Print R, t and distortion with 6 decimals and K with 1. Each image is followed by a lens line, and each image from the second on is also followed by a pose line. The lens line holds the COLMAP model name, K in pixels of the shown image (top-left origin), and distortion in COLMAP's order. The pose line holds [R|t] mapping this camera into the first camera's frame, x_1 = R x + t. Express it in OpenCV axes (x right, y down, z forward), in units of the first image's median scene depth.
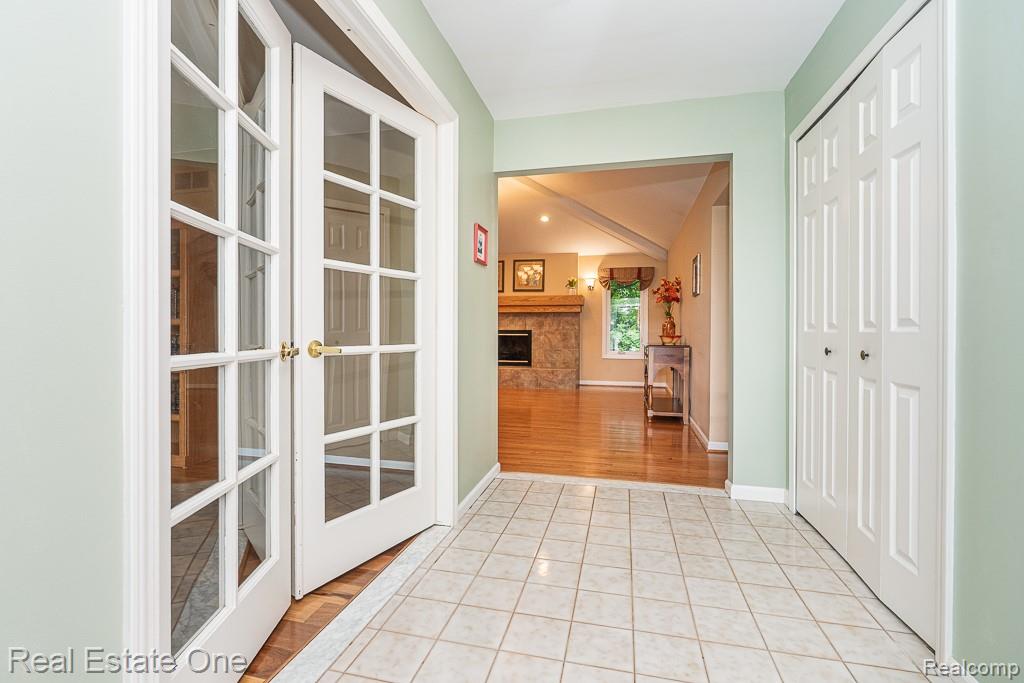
lens RADIAL K [[462.5, 0, 510.2], [0, 462.5, 335.5], [0, 0, 1]] dist [-0.001609, -0.000163]
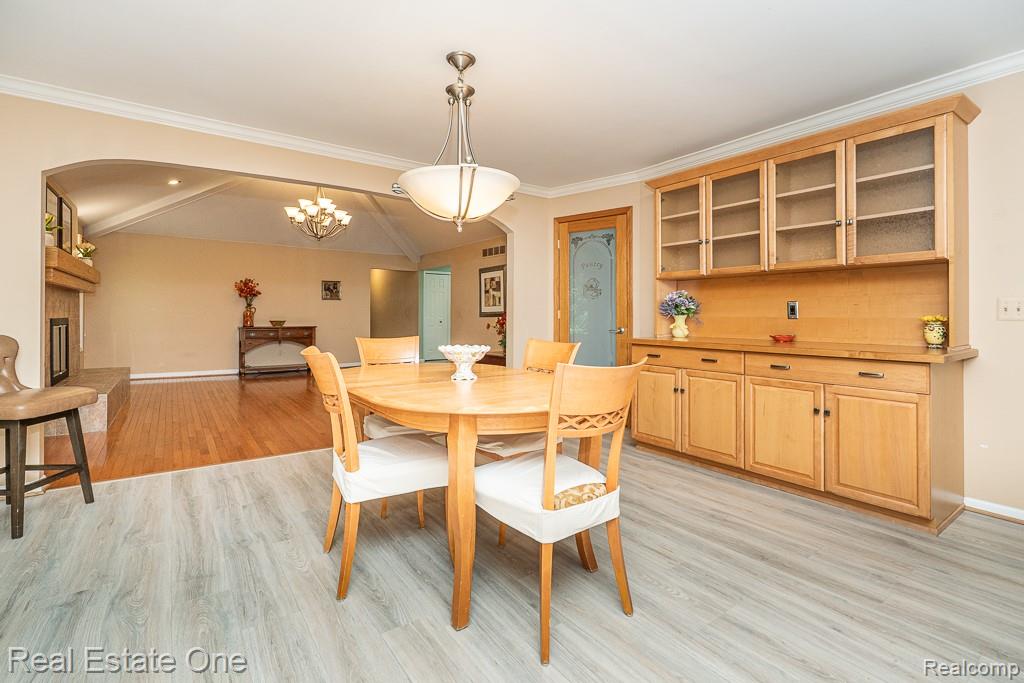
lens RADIAL K [[471.0, 0, 513.8], [0, 471.0, 316.3], [0, 0, 1]] dist [-0.000959, -0.000086]
pose [[-0.766522, -0.009366, 0.642150, -0.819825], [-0.002029, 0.999924, 0.012162, -0.022876], [-0.642215, 0.008020, -0.766483, 1.112272]]
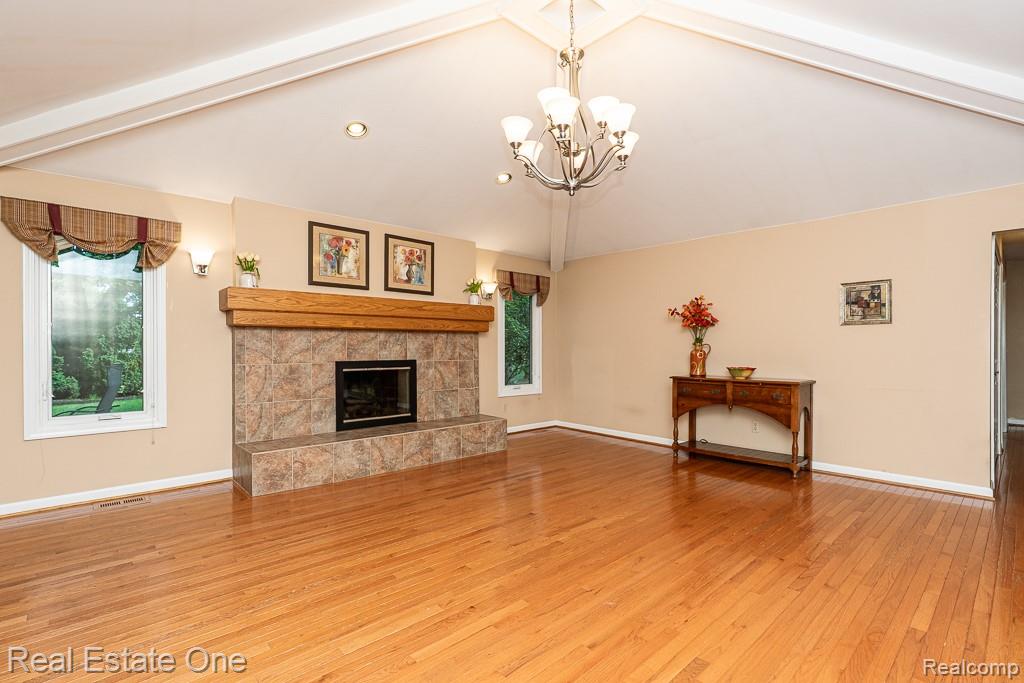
lens RADIAL K [[480.2, 0, 513.4], [0, 480.2, 349.4], [0, 0, 1]] dist [-0.002817, -0.000182]
pose [[0.548315, -0.008290, 0.836231, -0.399148], [0.008333, 0.999955, 0.004450, -0.026599], [-0.836230, 0.004529, 0.548360, 0.572022]]
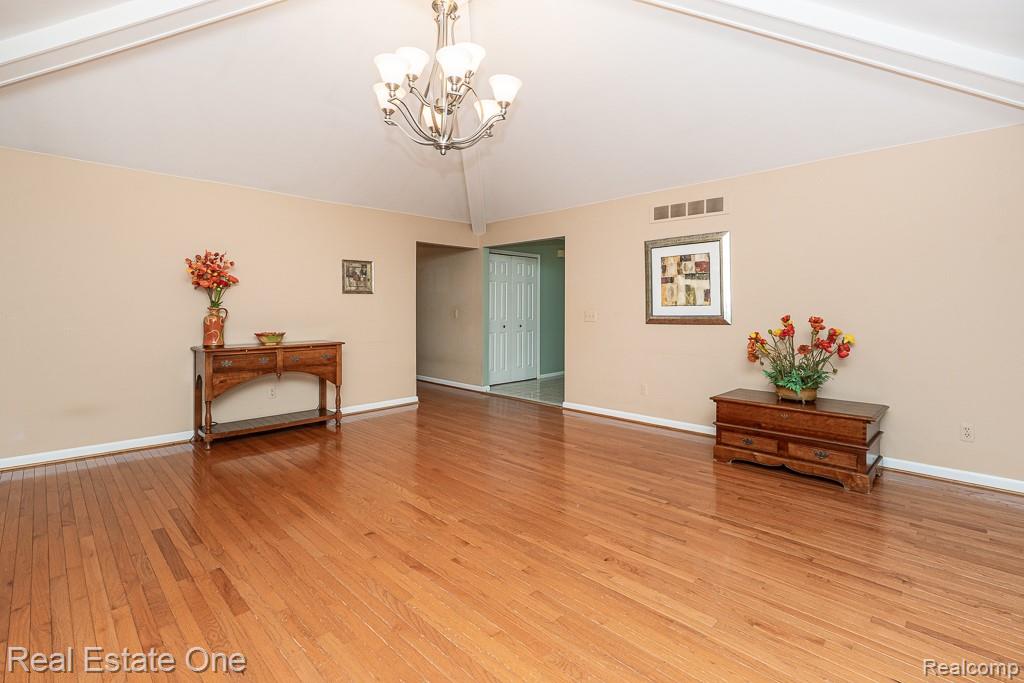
lens RADIAL K [[477.1, 0, 516.1], [0, 477.1, 309.5], [0, 0, 1]] dist [-0.011466, 0.000192]
pose [[-0.859759, -0.005788, 0.510668, -0.292823], [0.000330, 0.999929, 0.011889, -0.033579], [-0.510700, 0.010390, -0.859696, 0.982850]]
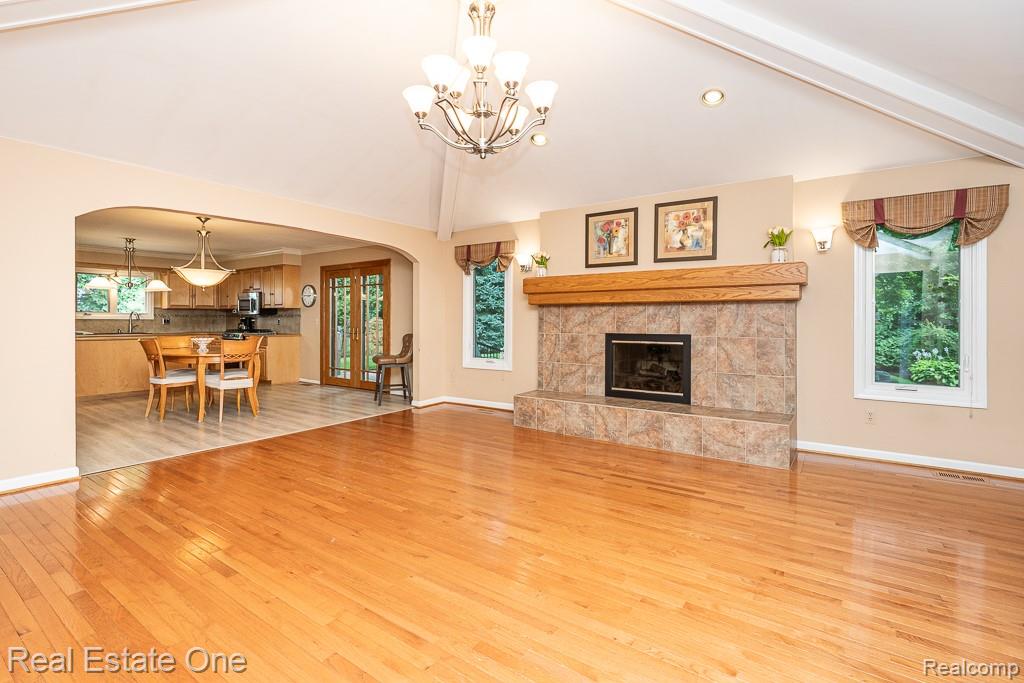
lens RADIAL K [[474.8, 0, 511.4], [0, 474.8, 319.9], [0, 0, 1]] dist [-0.010973, -0.000370]
pose [[0.933753, -0.002847, -0.357907, 0.049500], [-0.000742, 0.999951, -0.009889, -0.023151], [0.357917, 0.009499, 0.933705, 0.435430]]
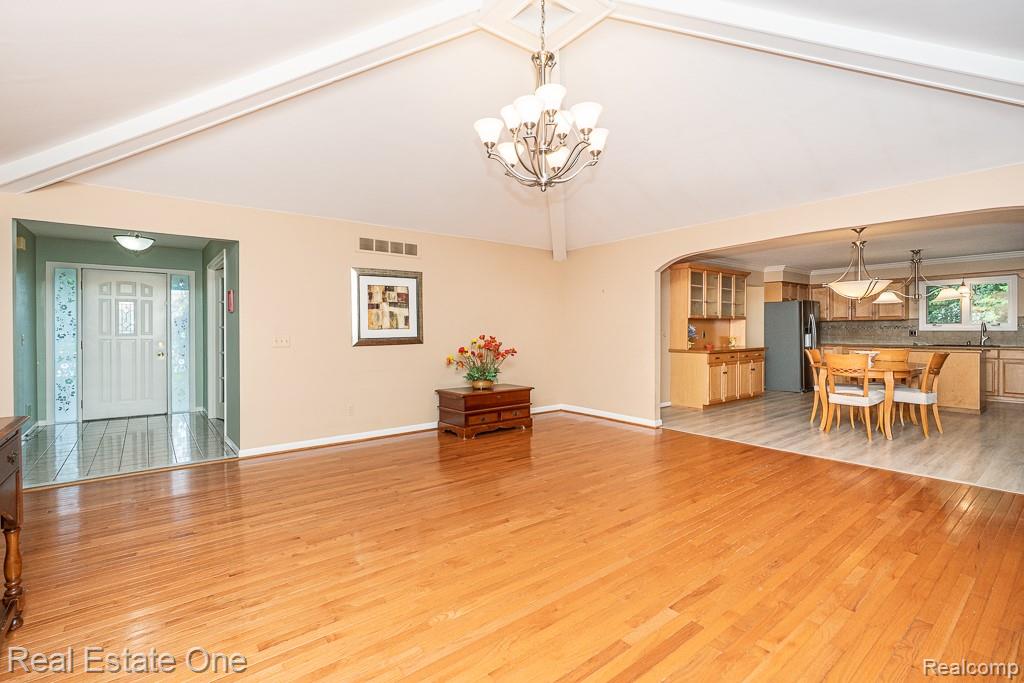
lens RADIAL K [[462.5, 0, 510.2], [0, 462.5, 335.5], [0, 0, 1]] dist [-0.001609, -0.000163]
pose [[-0.611229, 0.006379, -0.791428, 0.210922], [-0.004486, 0.999924, 0.011525, -0.030712], [0.791441, 0.010594, -0.611153, 0.923397]]
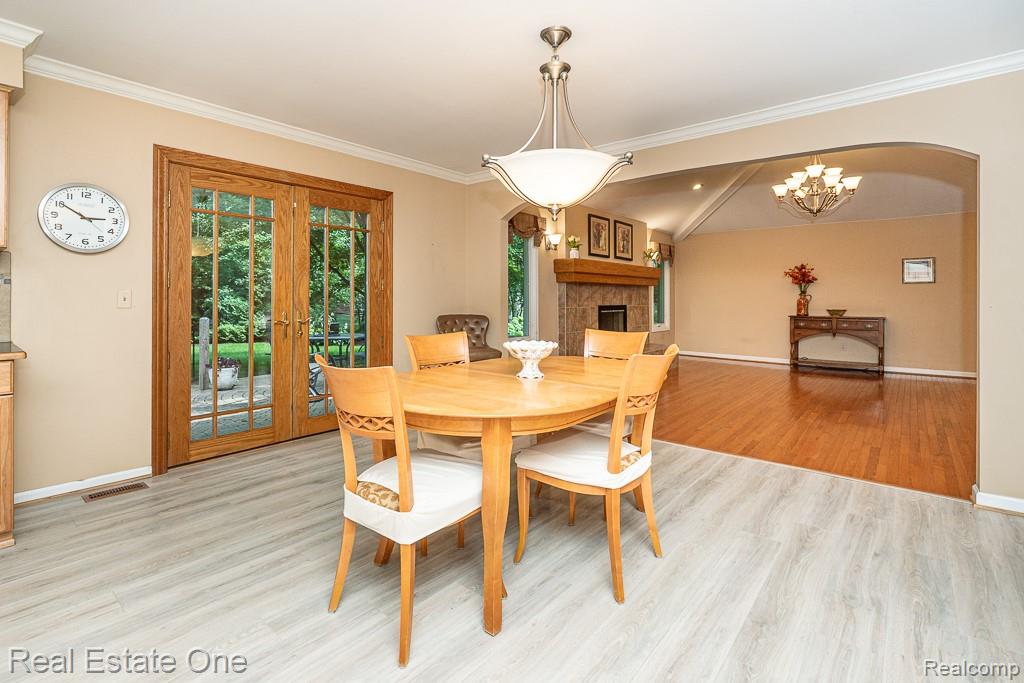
lens RADIAL K [[487.4, 0, 505.9], [0, 487.4, 297.0], [0, 0, 1]] dist [-0.000213, 0.000116]
pose [[0.437157, -0.001947, 0.899383, -0.873107], [0.008664, 0.999960, -0.002047, -0.027205], [-0.899344, 0.008687, 0.437156, 0.817587]]
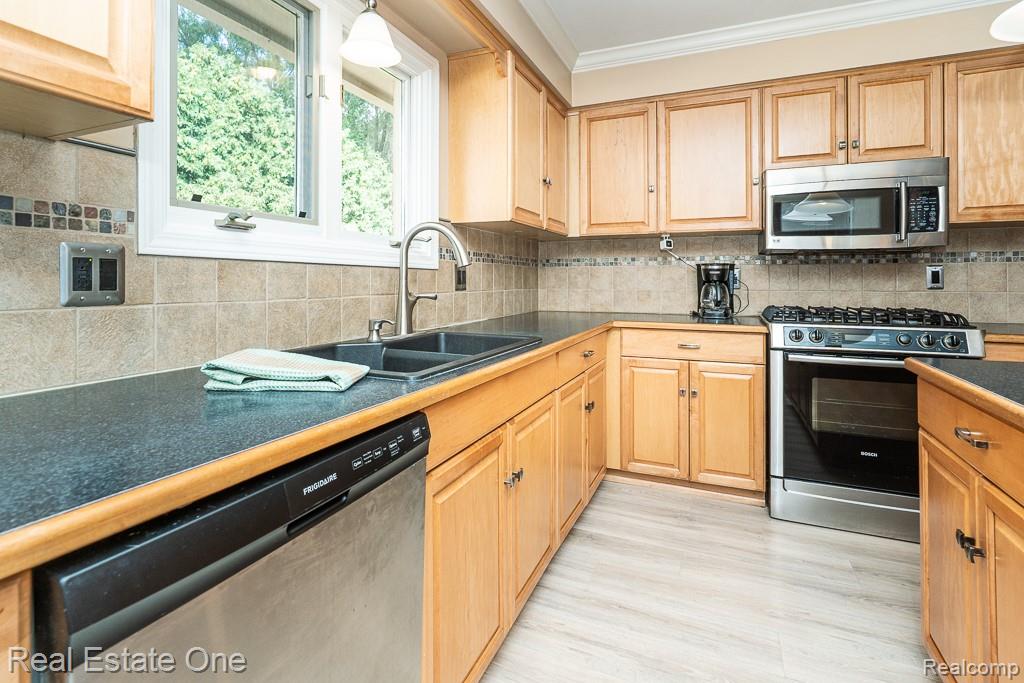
lens RADIAL K [[499.6, 0, 501.7], [0, 499.6, 277.5], [0, 0, 1]] dist [-0.001644, -0.000148]
pose [[0.985178, -0.005005, -0.171460, -1.034041], [0.002514, 0.999888, -0.014740, -0.026021], [0.171515, 0.014090, 0.985081, 0.904658]]
